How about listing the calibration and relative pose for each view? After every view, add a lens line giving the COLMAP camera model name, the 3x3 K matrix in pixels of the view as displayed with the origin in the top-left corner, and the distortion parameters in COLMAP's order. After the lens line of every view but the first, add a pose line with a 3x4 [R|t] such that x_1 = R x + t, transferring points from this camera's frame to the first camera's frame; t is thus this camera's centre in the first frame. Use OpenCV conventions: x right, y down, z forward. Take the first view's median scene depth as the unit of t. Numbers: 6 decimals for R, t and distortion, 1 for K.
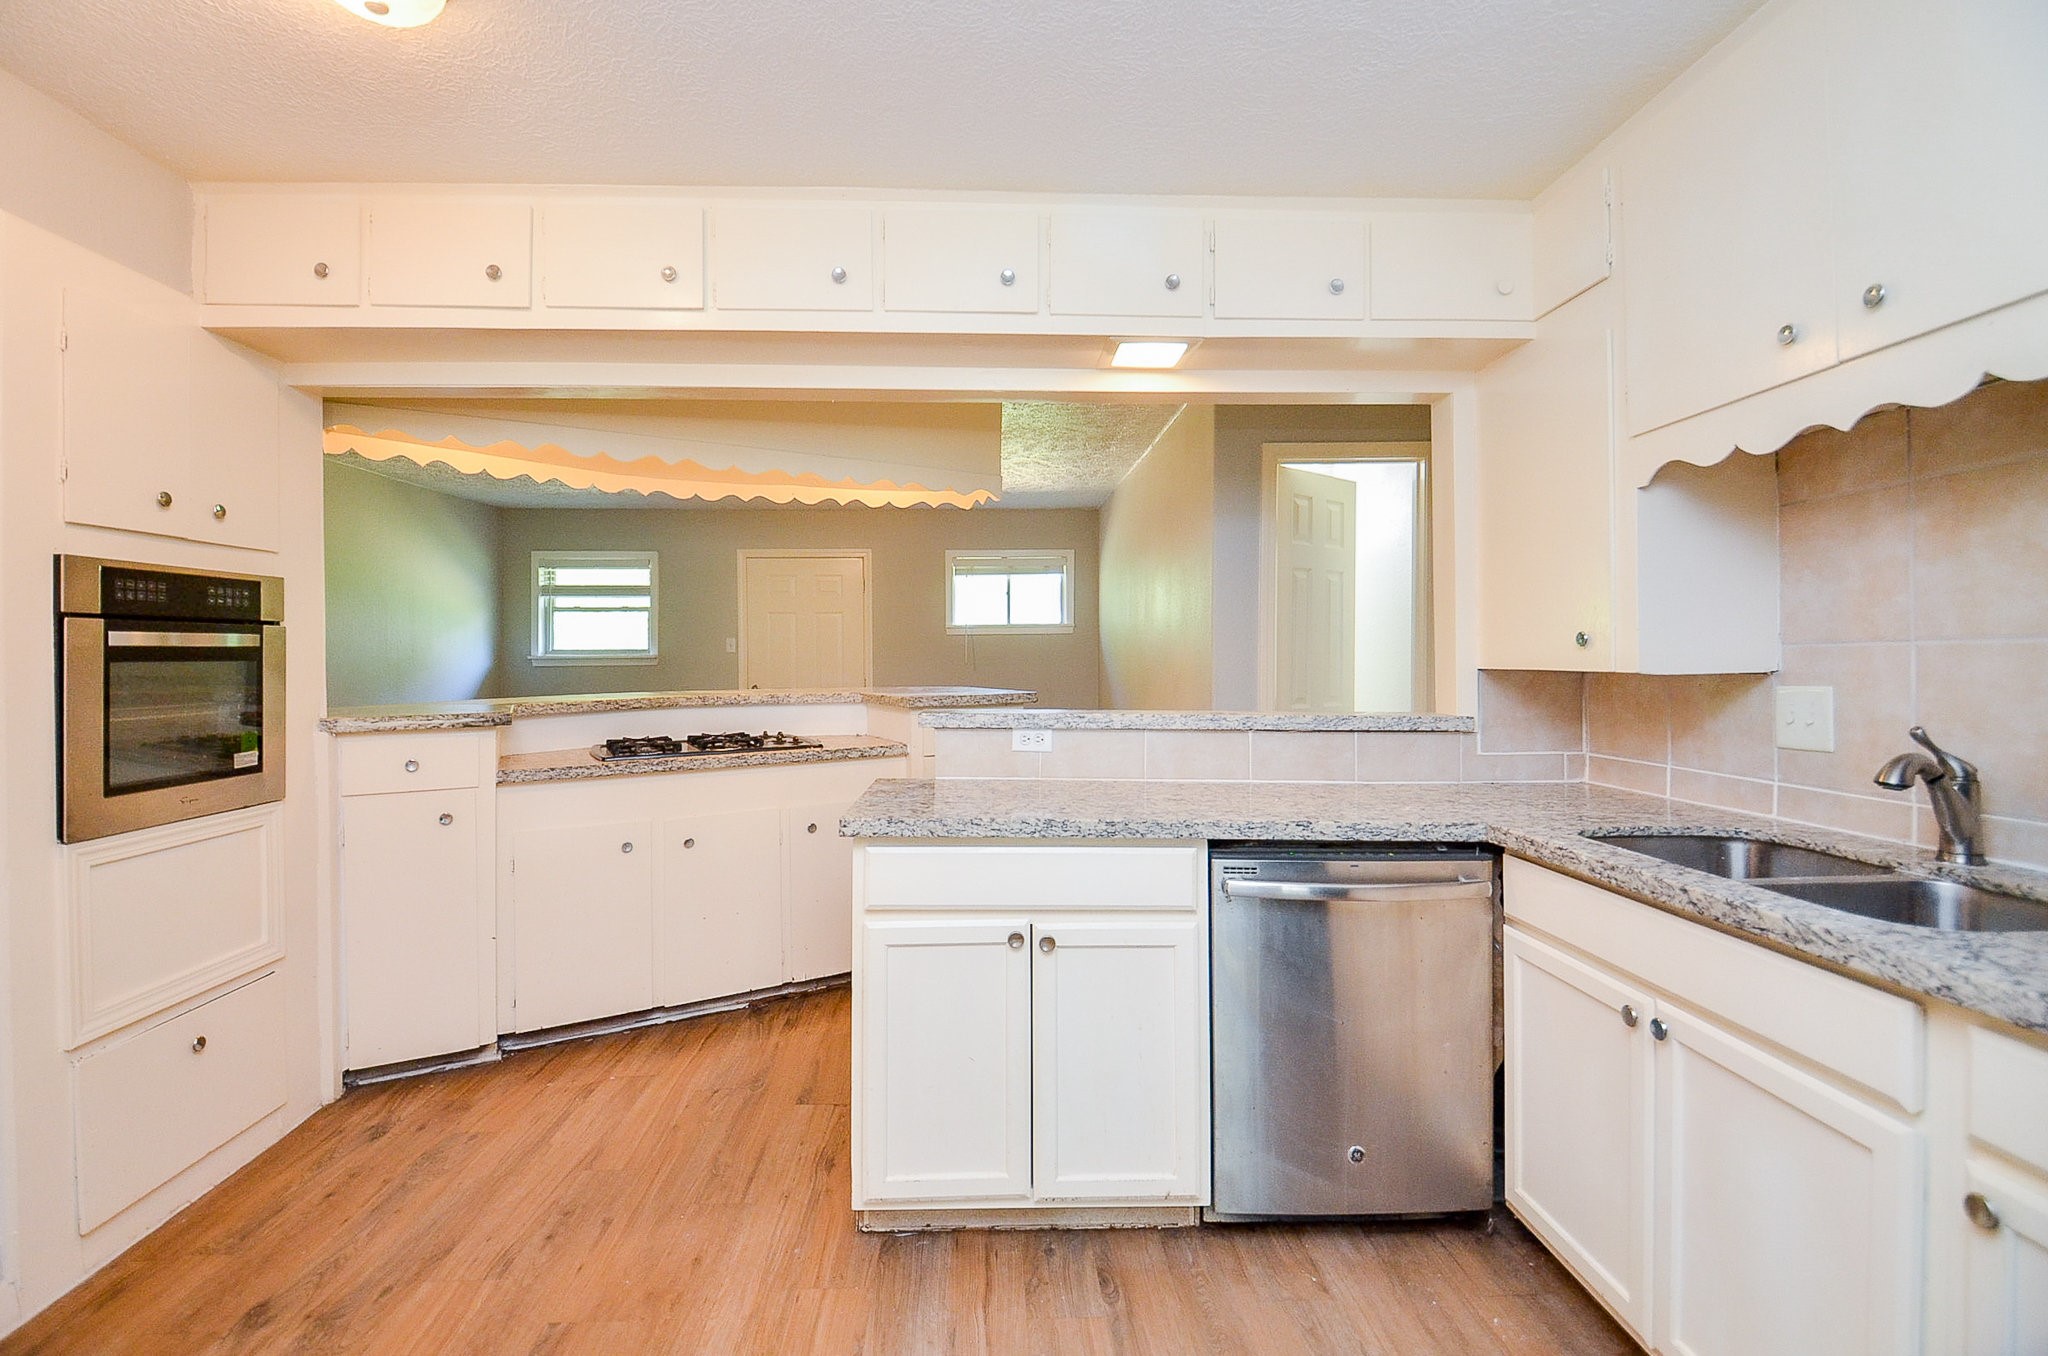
lens RADIAL K [[894.7, 0, 1024.3], [0, 894.7, 651.1], [0, 0, 1]] dist [0.020160, -0.022601]
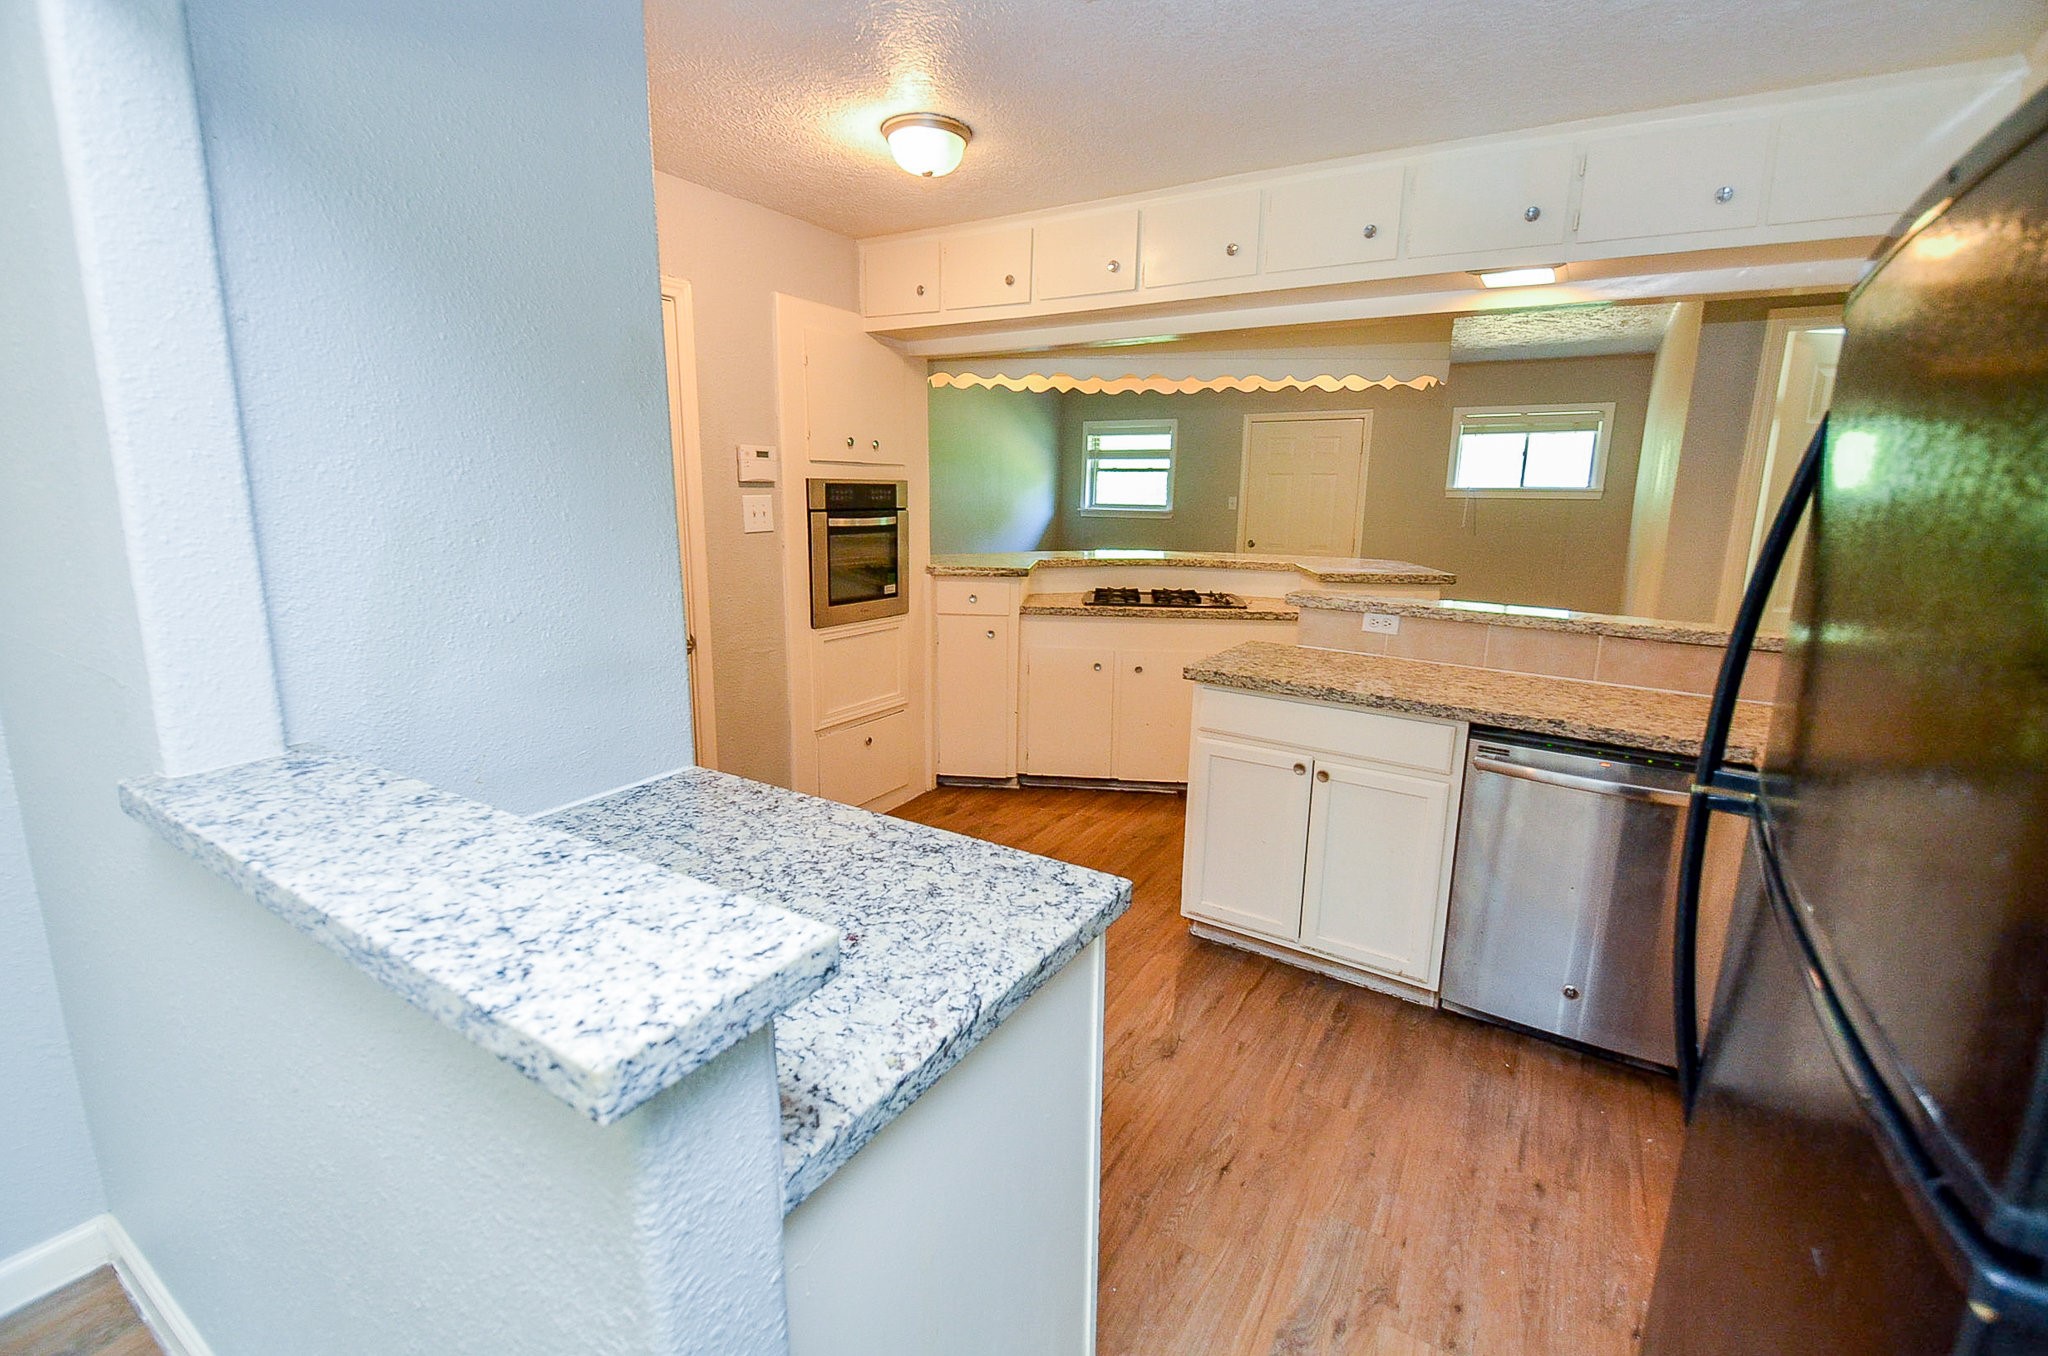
lens RADIAL K [[871.8, 0, 1024.8], [0, 871.8, 654.9], [0, 0, 1]] dist [0.000799, -0.000003]
pose [[0.828382, 0.121912, -0.546736, 0.275668], [-0.019788, 0.981790, 0.188939, -0.075032], [0.559814, -0.145695, 0.815709, -0.240976]]
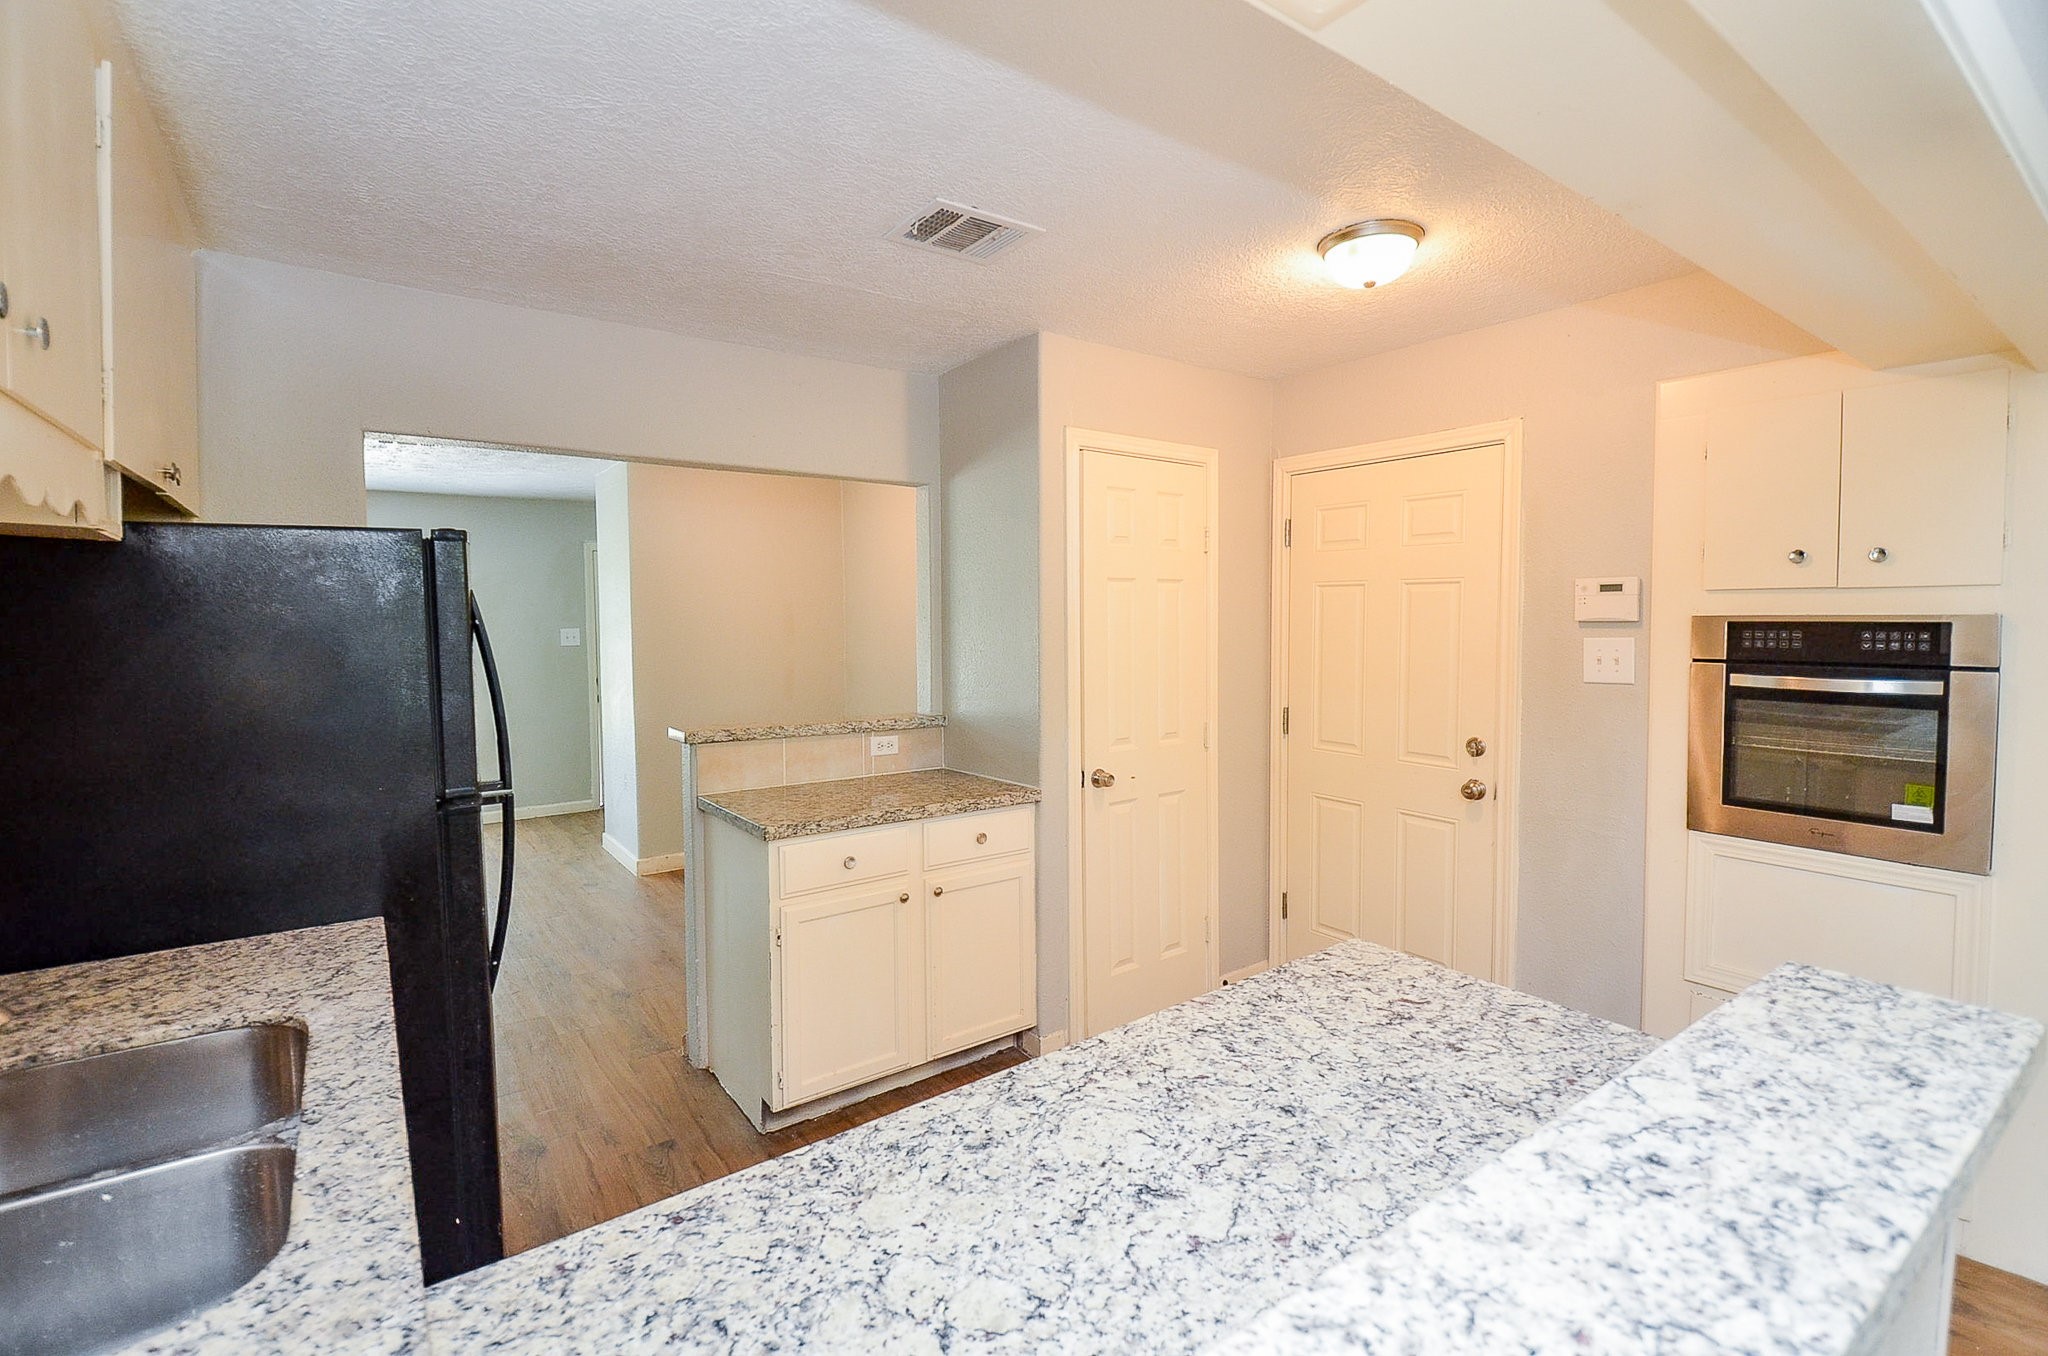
lens RADIAL K [[894.7, 0, 1024.3], [0, 894.7, 651.1], [0, 0, 1]] dist [0.020160, -0.022601]
pose [[-0.808988, 0.031692, -0.586970, 0.401464], [0.010265, 0.999155, 0.039800, -0.090339], [0.587736, 0.026173, -0.808630, 1.137836]]
